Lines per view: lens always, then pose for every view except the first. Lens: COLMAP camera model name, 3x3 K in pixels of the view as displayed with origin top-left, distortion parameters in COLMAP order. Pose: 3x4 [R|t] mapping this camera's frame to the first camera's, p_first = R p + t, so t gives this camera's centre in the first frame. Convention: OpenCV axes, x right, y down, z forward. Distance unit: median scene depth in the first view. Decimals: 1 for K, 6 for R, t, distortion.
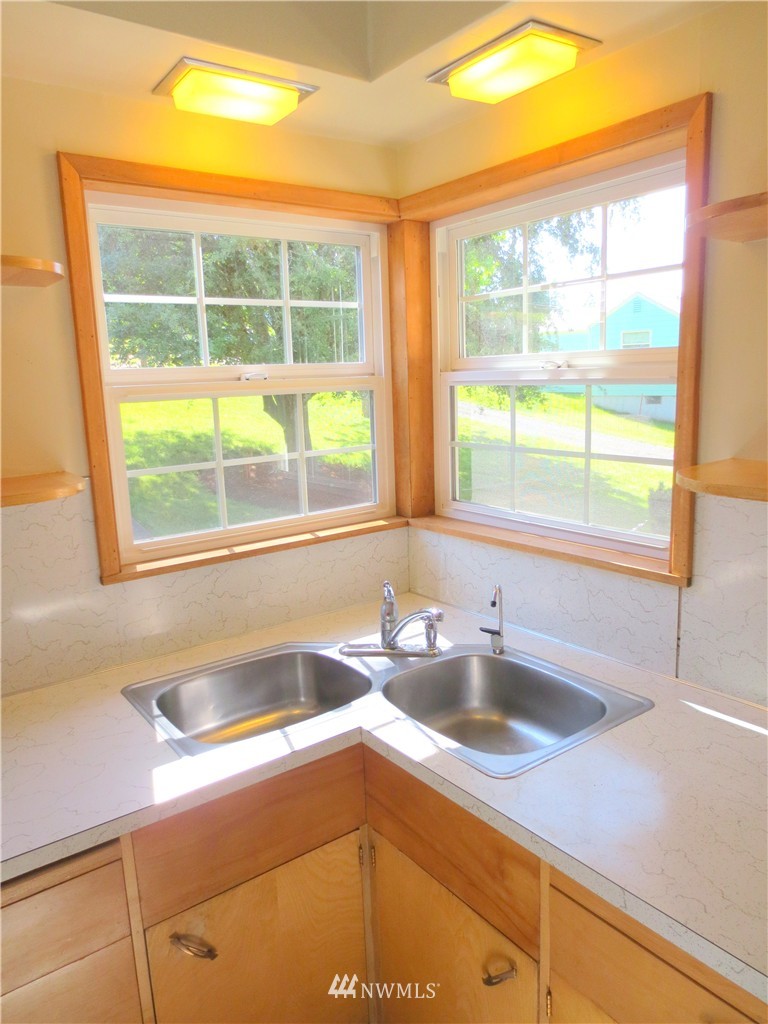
lens RADIAL K [[731.6, 0, 384.0], [0, 731.6, 512.0], [0, 0, 1]] dist [-0.007225, -0.000244]
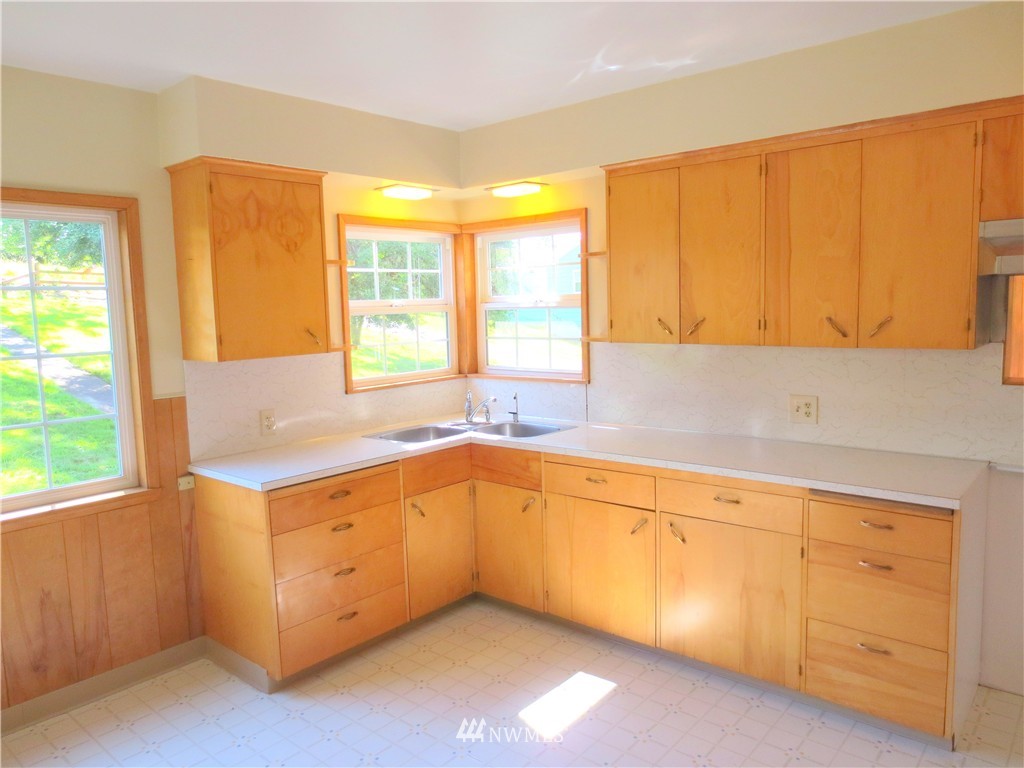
lens RADIAL K [[775.6, 0, 512.0], [0, 775.6, 384.0], [0, 0, 1]] dist [0.011007, 0.002073]
pose [[0.974815, -0.015871, 0.222450, -0.394243], [0.035831, 0.995652, -0.085981, 0.275603], [-0.220119, 0.091786, 0.971145, -1.371103]]
